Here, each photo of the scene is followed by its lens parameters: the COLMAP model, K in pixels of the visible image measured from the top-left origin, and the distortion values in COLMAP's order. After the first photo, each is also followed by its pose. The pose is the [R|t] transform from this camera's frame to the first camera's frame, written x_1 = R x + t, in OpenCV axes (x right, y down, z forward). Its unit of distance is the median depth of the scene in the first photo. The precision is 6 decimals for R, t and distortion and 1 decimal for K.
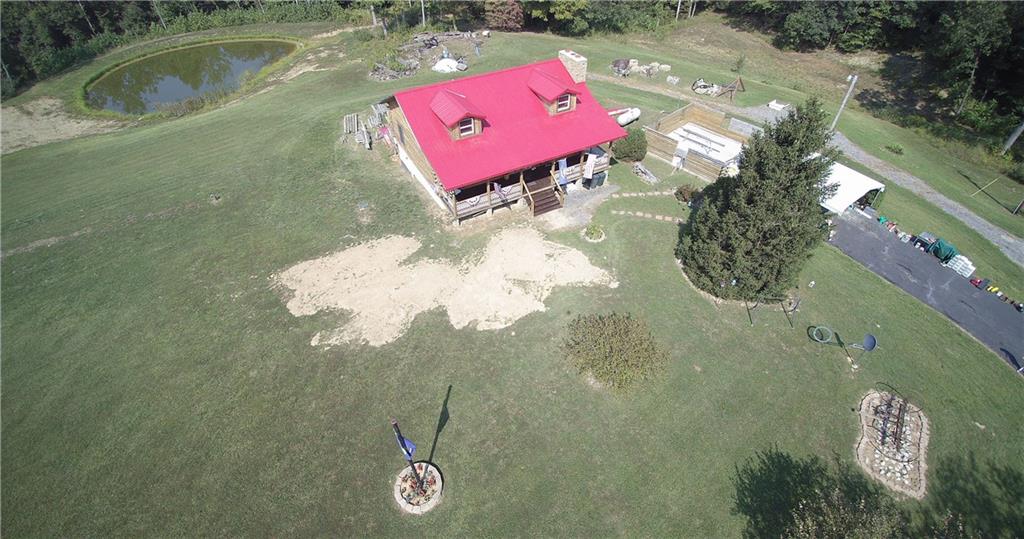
lens RADIAL K [[454.0, 0, 521.5], [0, 454.0, 270.3], [0, 0, 1]] dist [-0.031675, -0.016551]
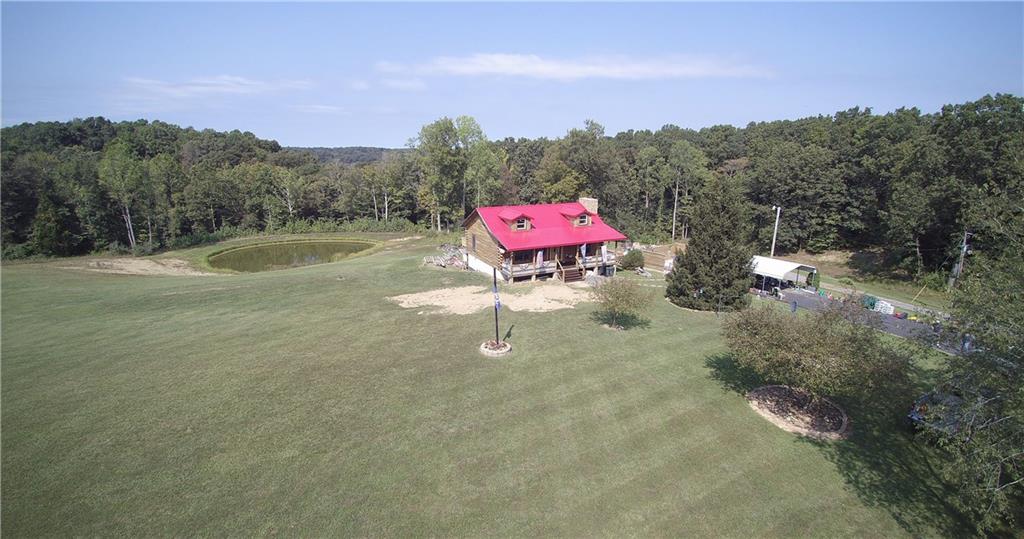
lens RADIAL K [[454.0, 0, 521.5], [0, 454.0, 270.3], [0, 0, 1]] dist [-0.031675, -0.016551]
pose [[0.998574, 0.013920, -0.051548, -0.035854], [-0.037555, 0.869358, -0.492754, 0.572583], [0.037954, 0.493987, 0.868641, -0.275702]]
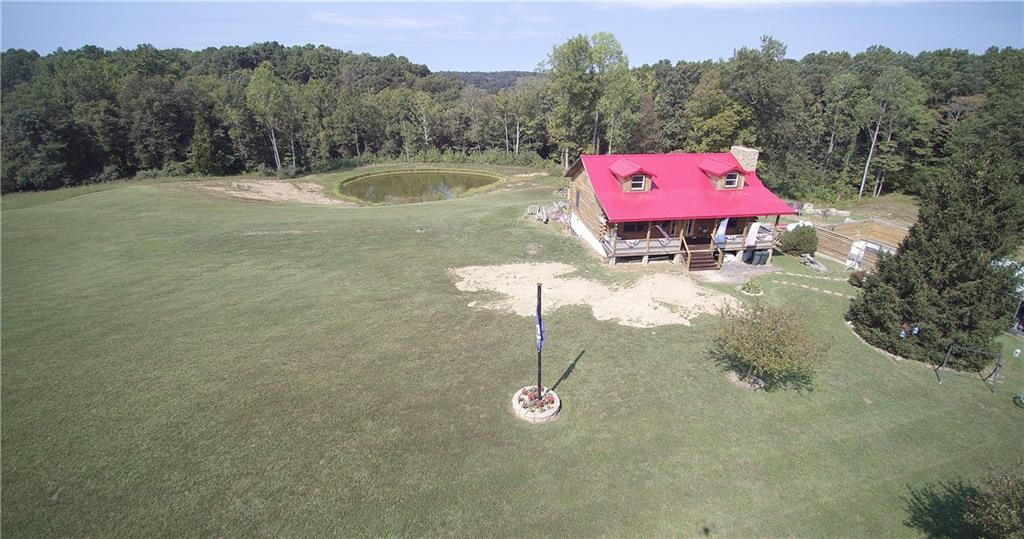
lens RADIAL K [[454.0, 0, 521.5], [0, 454.0, 270.3], [0, 0, 1]] dist [-0.031675, -0.016551]
pose [[0.930717, 0.141104, -0.337423, 0.020353], [-0.252522, 0.915304, -0.313770, 0.301806], [0.264571, 0.377238, 0.887521, -0.002414]]
